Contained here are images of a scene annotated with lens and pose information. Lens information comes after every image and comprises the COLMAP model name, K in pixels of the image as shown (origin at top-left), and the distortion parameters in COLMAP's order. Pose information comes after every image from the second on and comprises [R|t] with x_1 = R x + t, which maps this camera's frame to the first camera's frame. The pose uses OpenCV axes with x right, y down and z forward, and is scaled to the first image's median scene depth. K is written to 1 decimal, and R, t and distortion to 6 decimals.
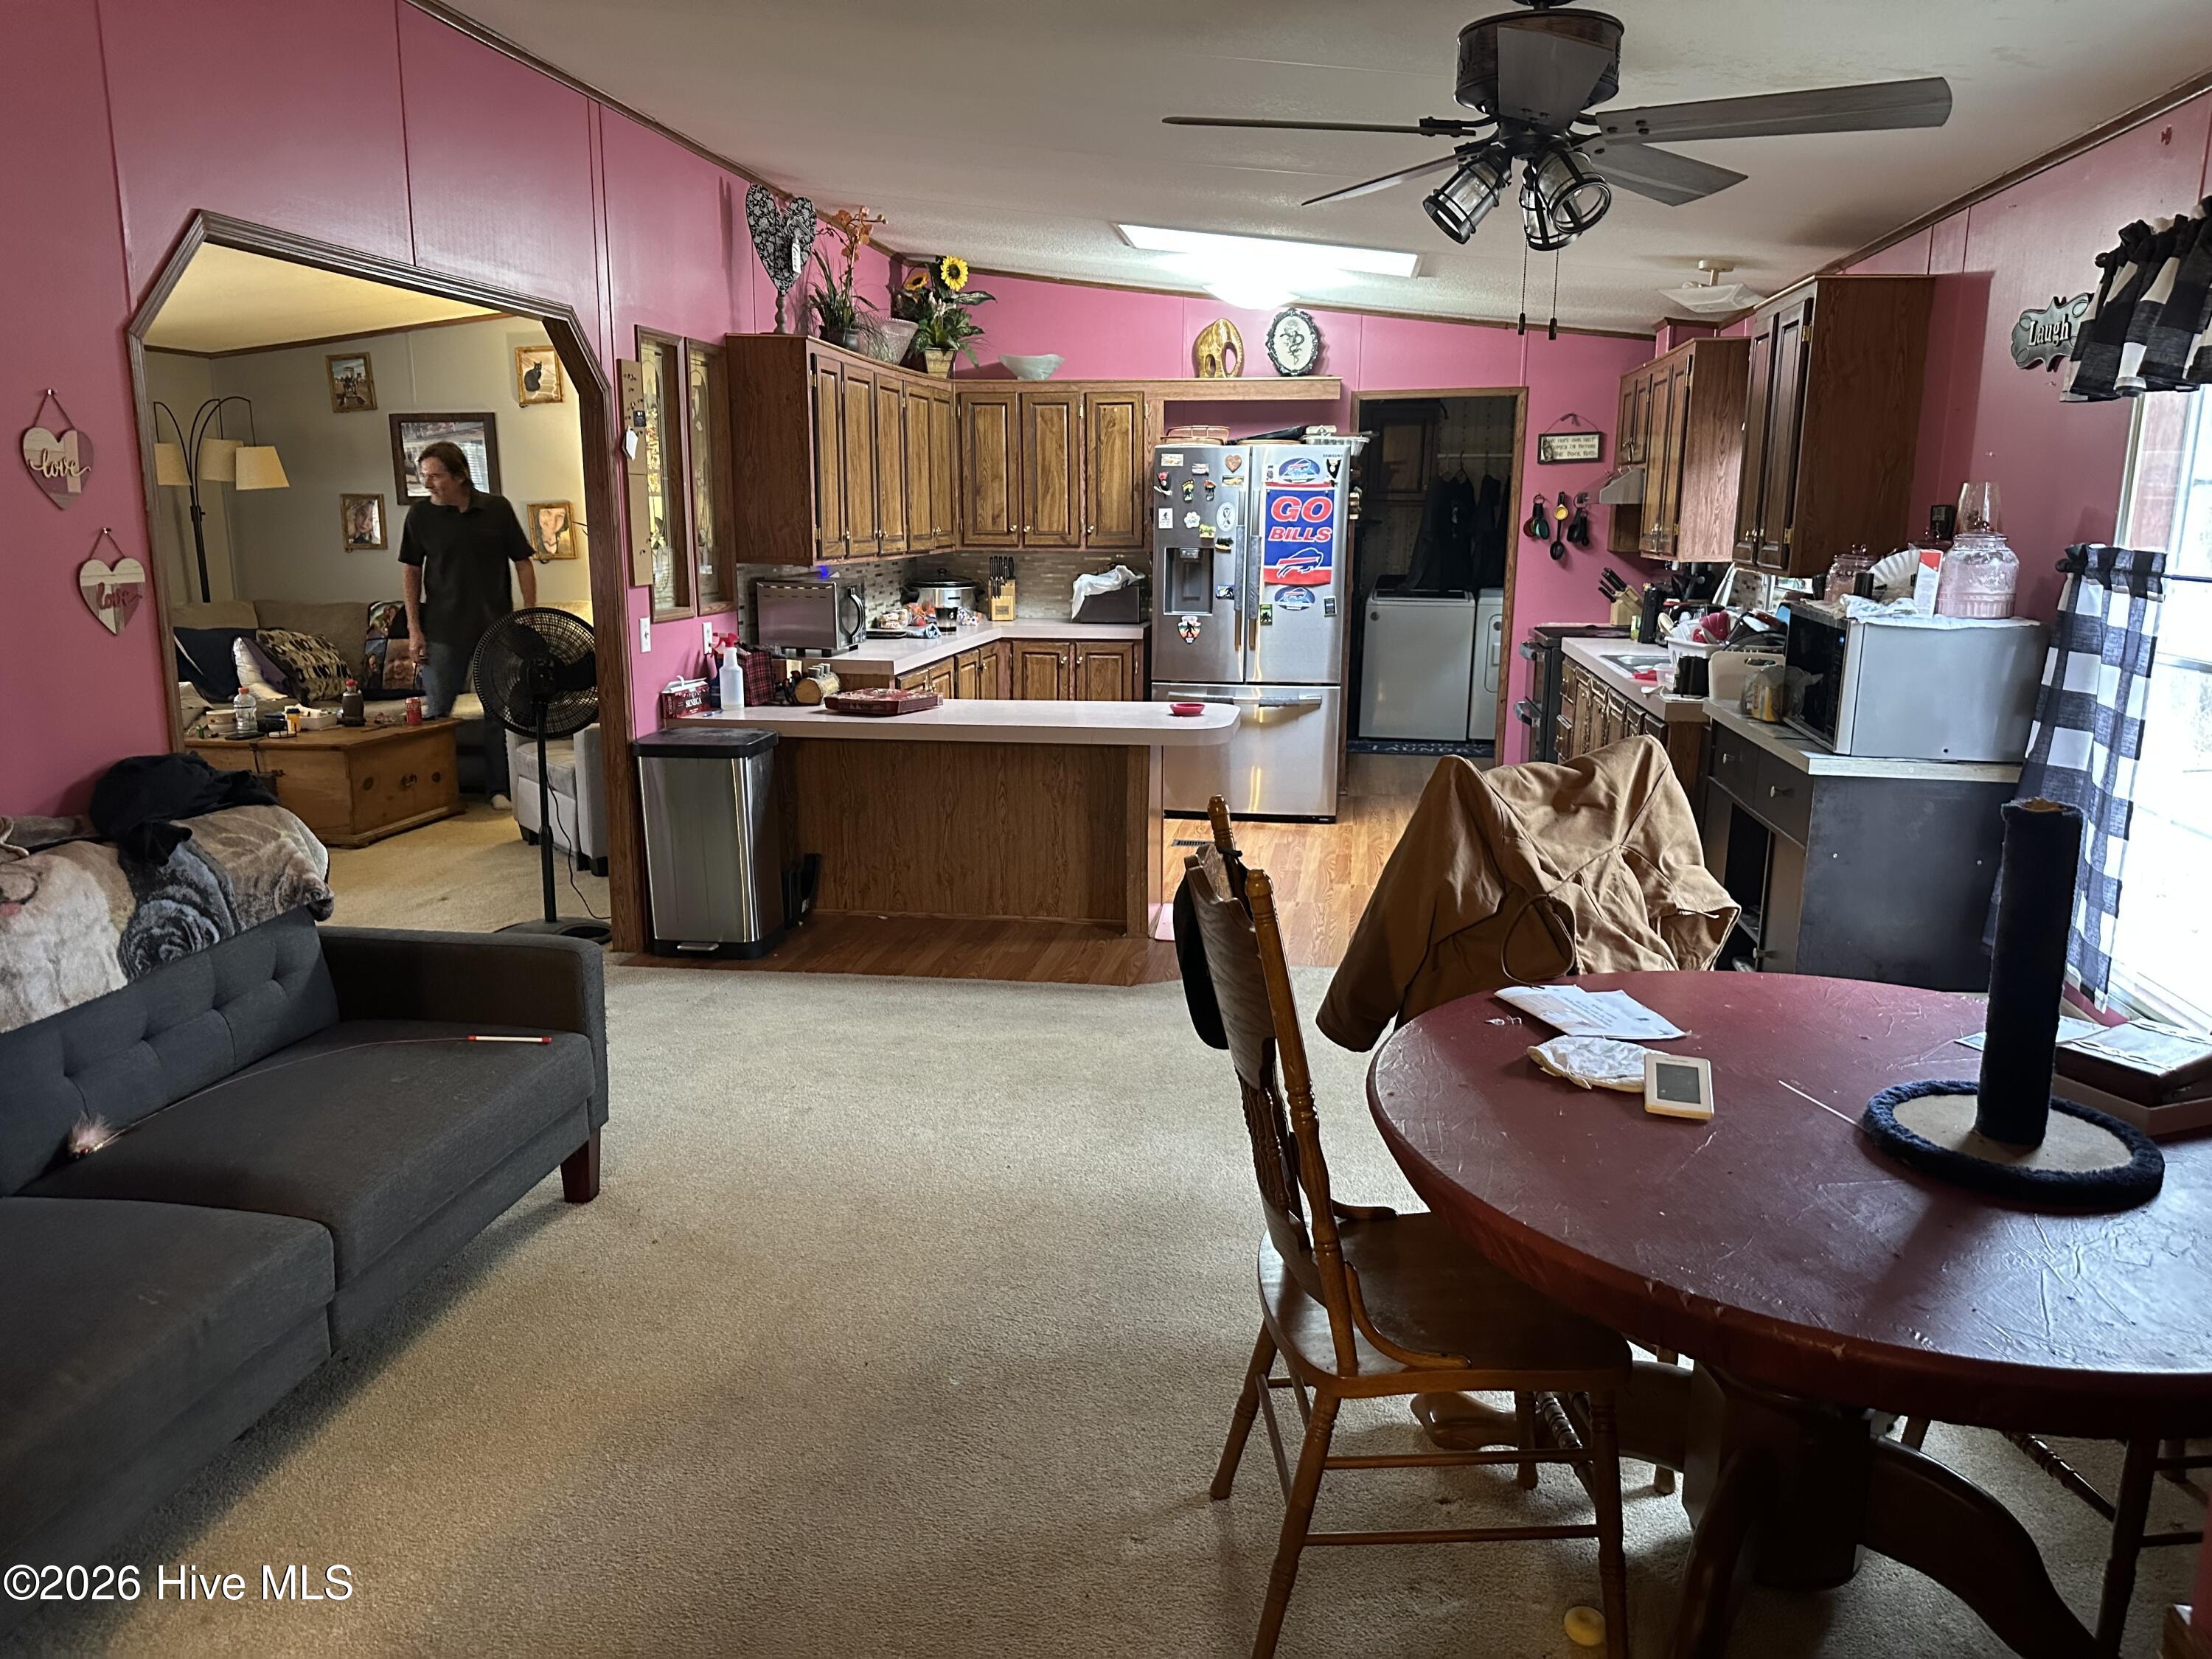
lens RADIAL K [[1577.1, 0, 1083.6], [0, 1577.1, 809.9], [0, 0, 1]] dist [0.073015, -0.089360]
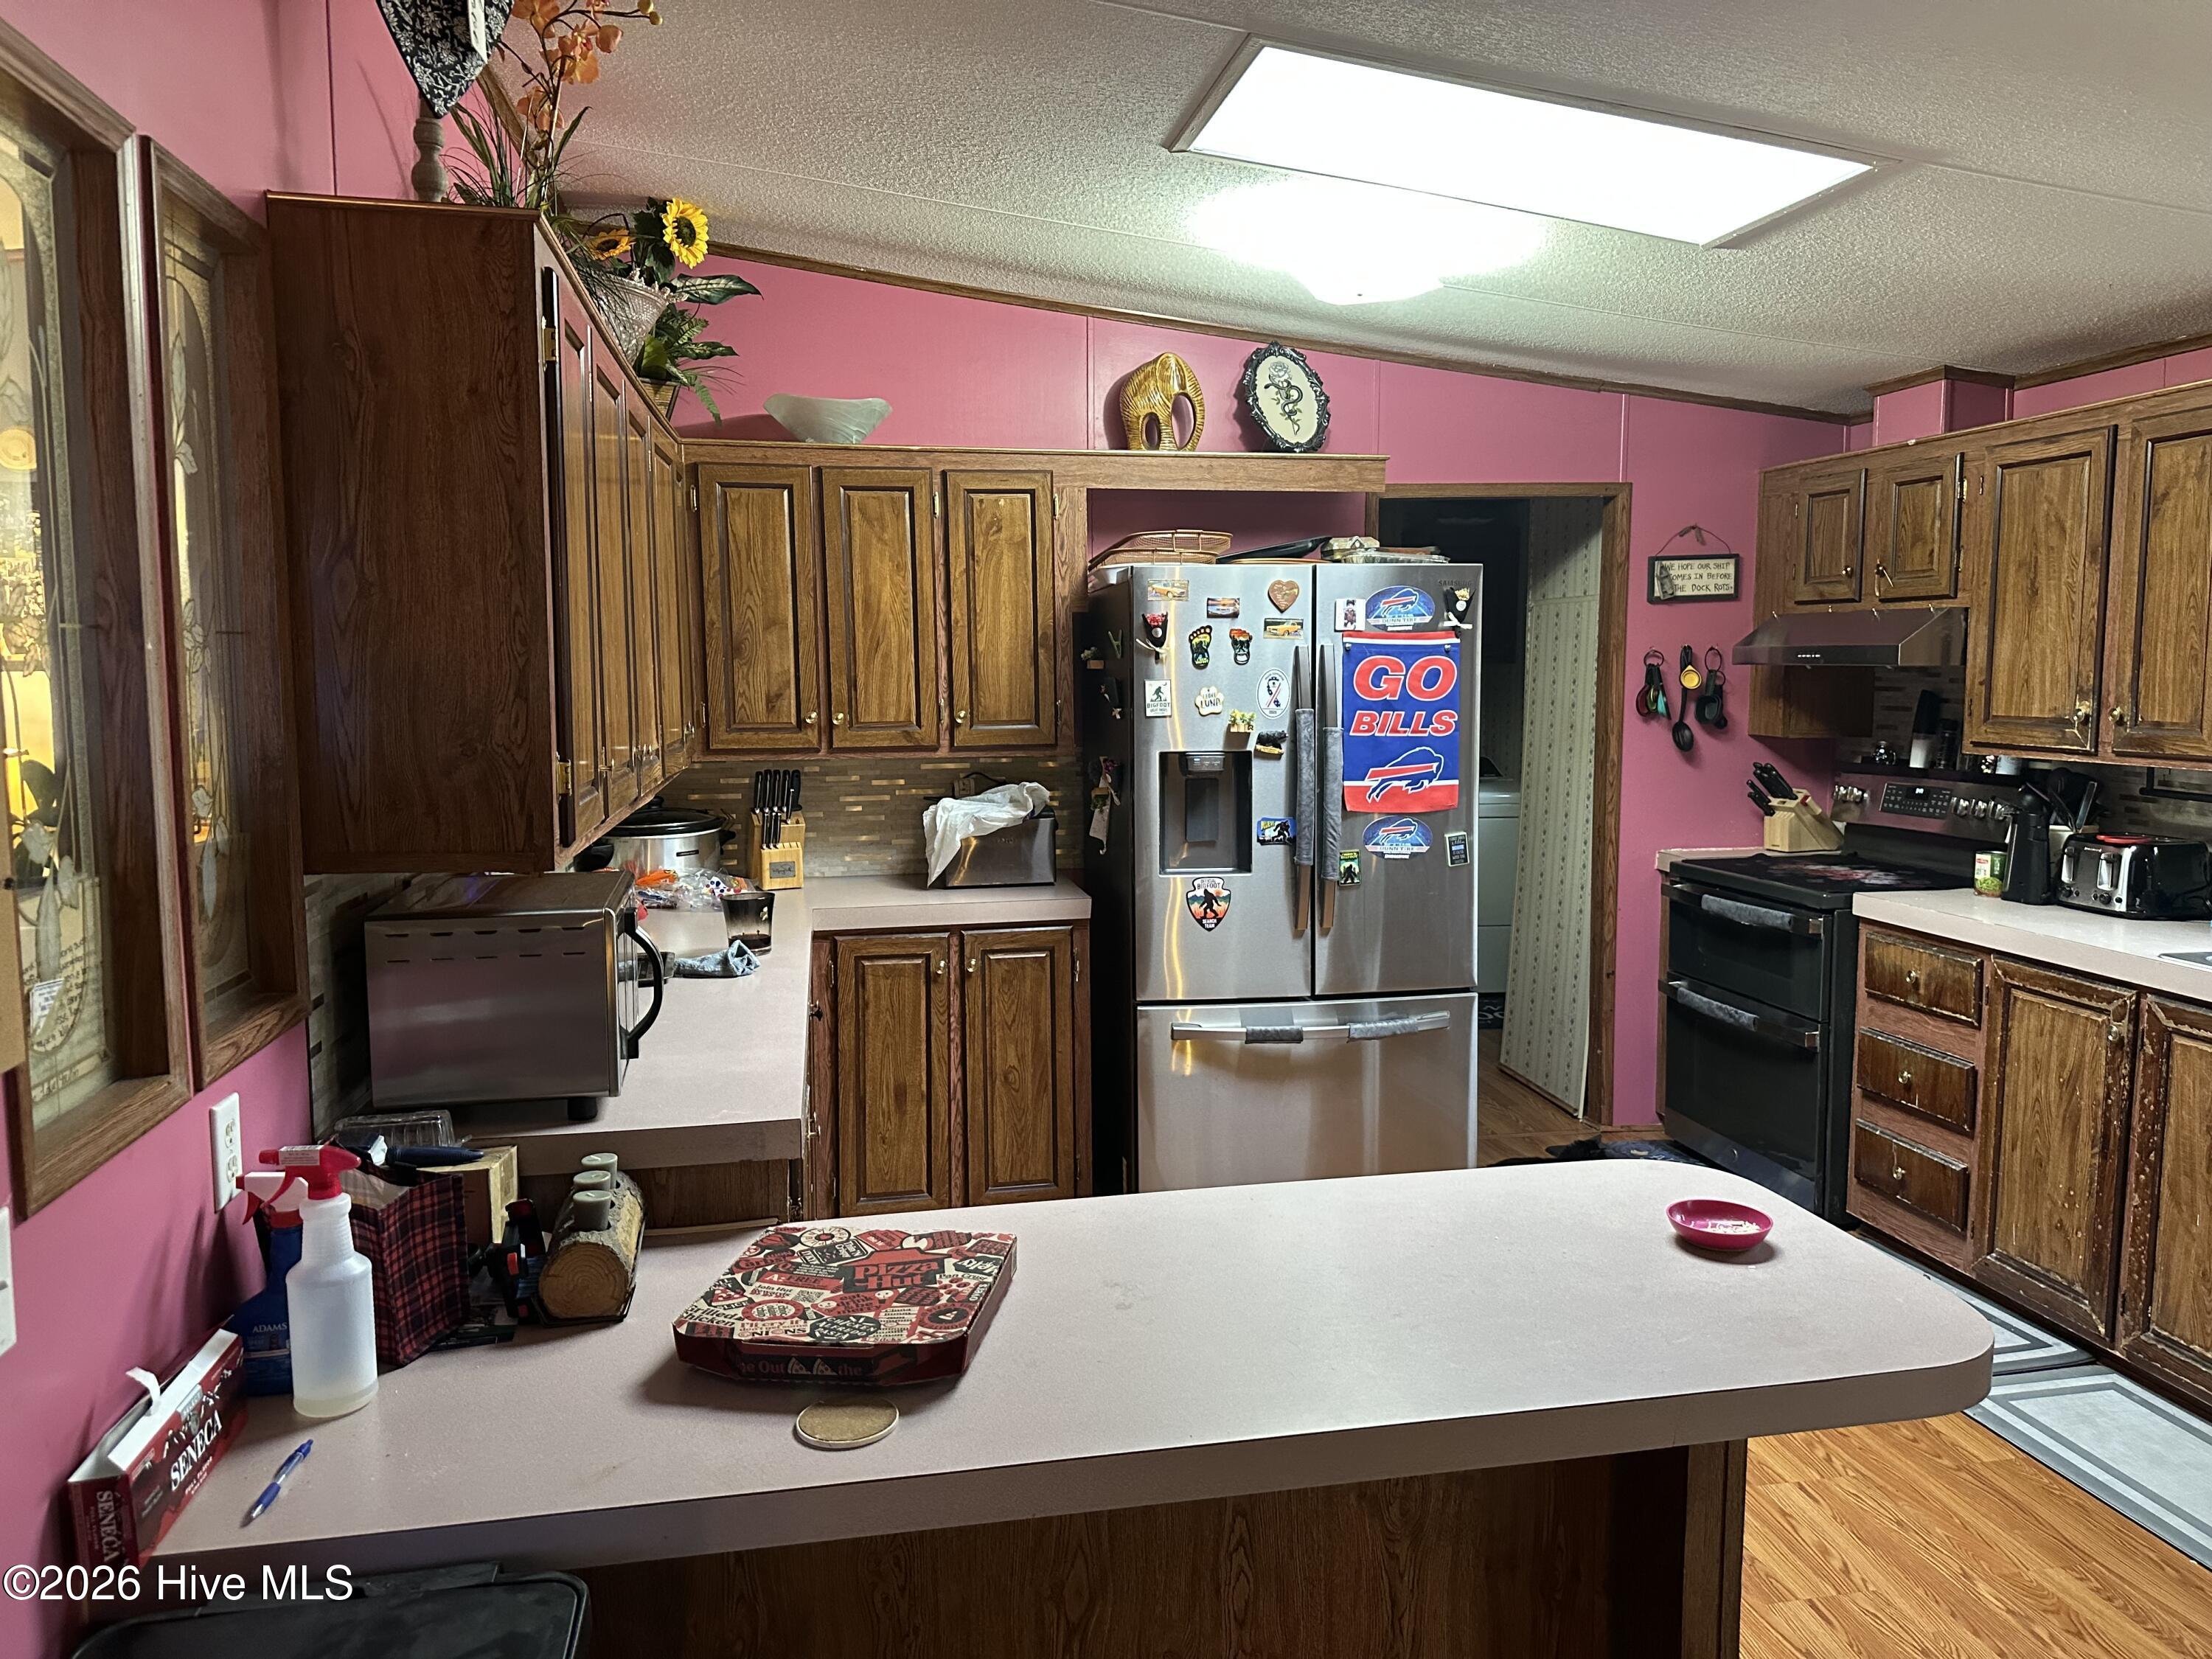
lens RADIAL K [[1577.1, 0, 1123.2], [0, 1577.1, 788.1], [0, 0, 1]] dist [0.073015, -0.089360]
pose [[0.935714, -0.038164, 0.350690, -0.136736], [0.074967, 0.992936, -0.091971, -0.101662], [-0.344703, 0.112349, 0.931965, 0.490573]]
